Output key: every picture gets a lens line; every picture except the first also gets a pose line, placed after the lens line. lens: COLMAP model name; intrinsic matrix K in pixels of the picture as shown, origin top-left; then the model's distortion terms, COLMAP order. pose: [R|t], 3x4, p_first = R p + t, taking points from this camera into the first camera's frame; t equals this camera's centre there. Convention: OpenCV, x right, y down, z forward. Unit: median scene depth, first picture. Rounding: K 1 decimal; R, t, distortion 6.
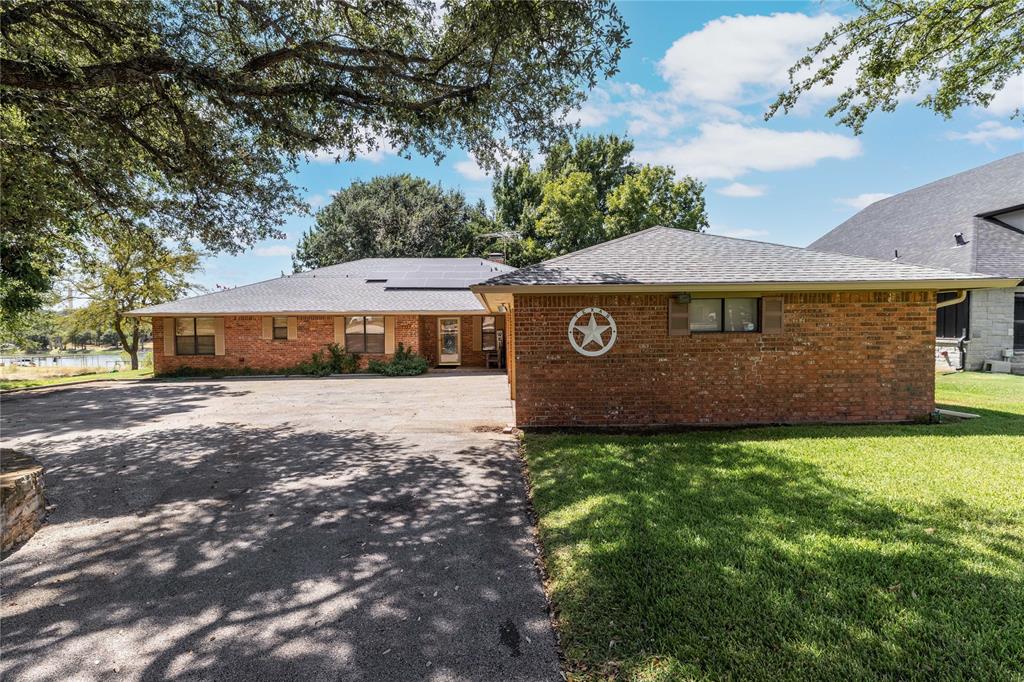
lens RADIAL K [[519.3, 0, 512.0], [0, 519.3, 341.0], [0, 0, 1]] dist [0.003965, 0.000935]
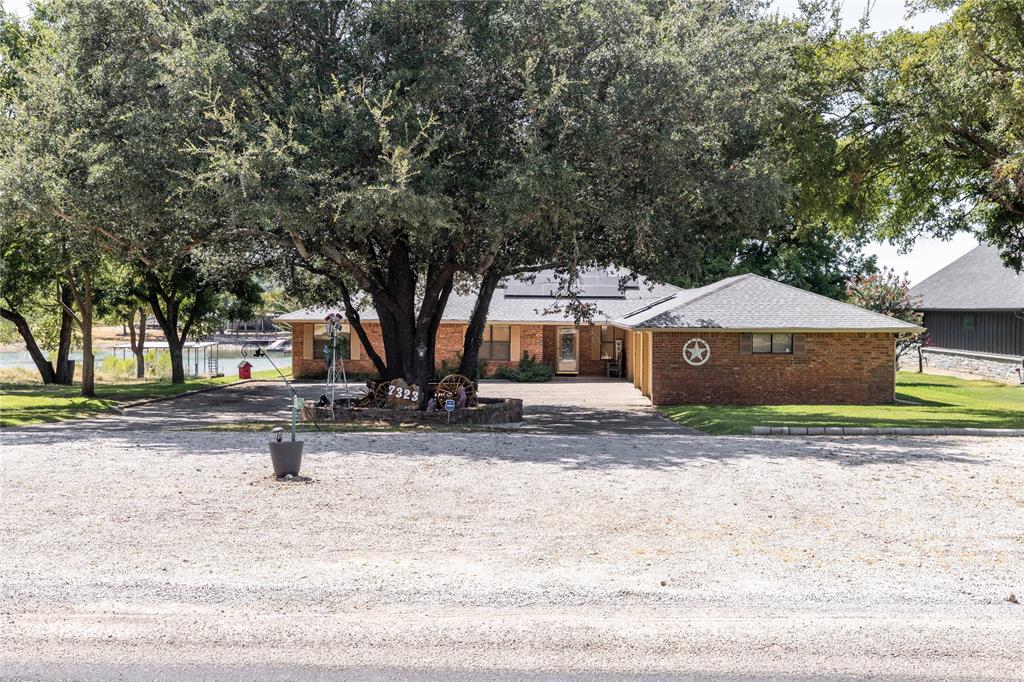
lens RADIAL K [[1117.1, 0, 512.0], [0, 1117.1, 341.0], [0, 0, 1]] dist [-0.009919, -0.015360]
pose [[0.998090, 0.017600, -0.059214, -0.247391], [-0.017324, 0.999837, 0.005169, -0.062697], [0.059296, -0.004133, 0.998232, -2.827572]]
